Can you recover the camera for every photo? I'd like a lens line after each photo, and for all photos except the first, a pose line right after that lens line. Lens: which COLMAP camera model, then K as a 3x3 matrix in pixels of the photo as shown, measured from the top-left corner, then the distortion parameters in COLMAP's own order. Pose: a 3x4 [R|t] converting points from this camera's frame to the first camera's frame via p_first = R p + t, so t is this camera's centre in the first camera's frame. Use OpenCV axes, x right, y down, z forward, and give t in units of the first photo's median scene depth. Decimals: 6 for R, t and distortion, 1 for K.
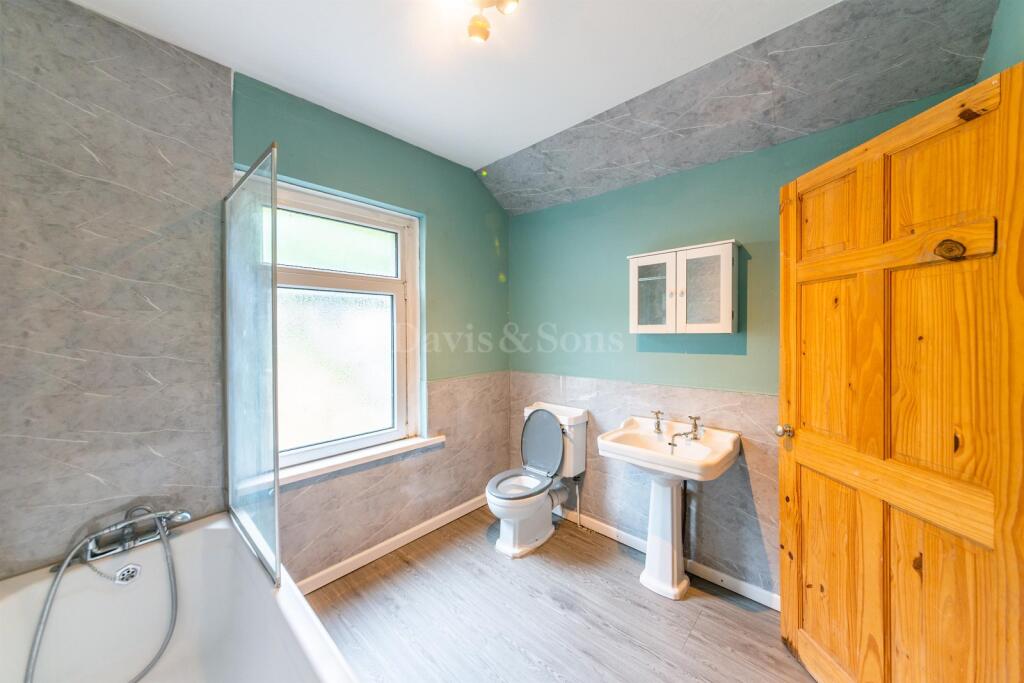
lens RADIAL K [[359.4, 0, 516.5], [0, 359.4, 335.2], [0, 0, 1]] dist [-0.007213, 0.001178]
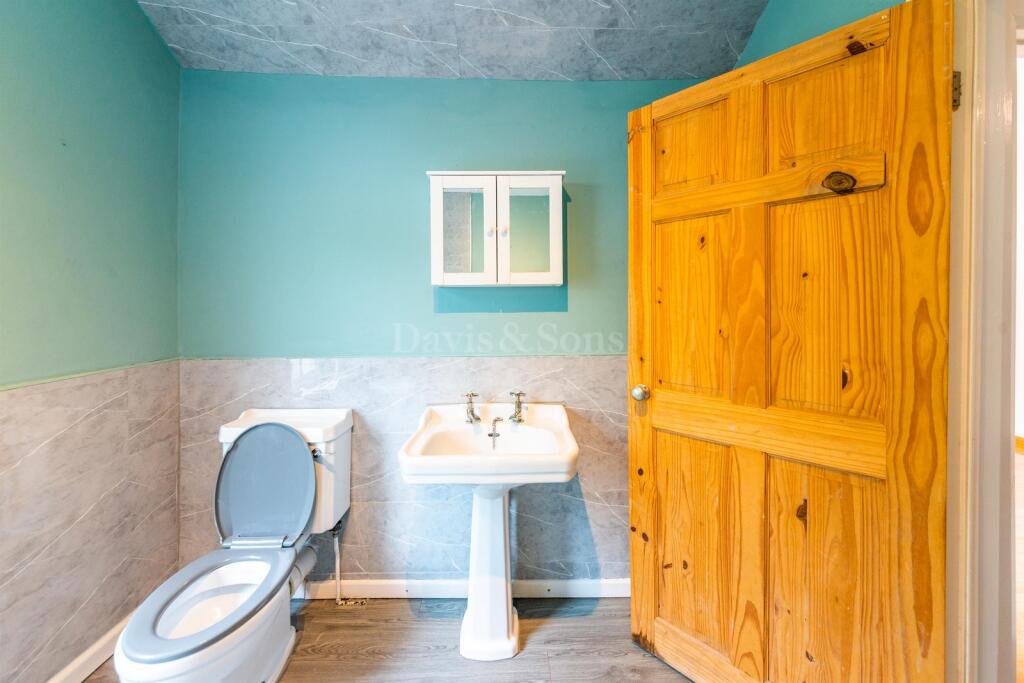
lens RADIAL K [[359.4, 0, 512.2], [0, 359.4, 306.6], [0, 0, 1]] dist [-0.007213, 0.001178]
pose [[0.716213, 0.005007, 0.697864, -0.063754], [0.008615, 0.999835, -0.016016, 0.063310], [-0.697829, 0.017483, 0.716051, 0.530332]]
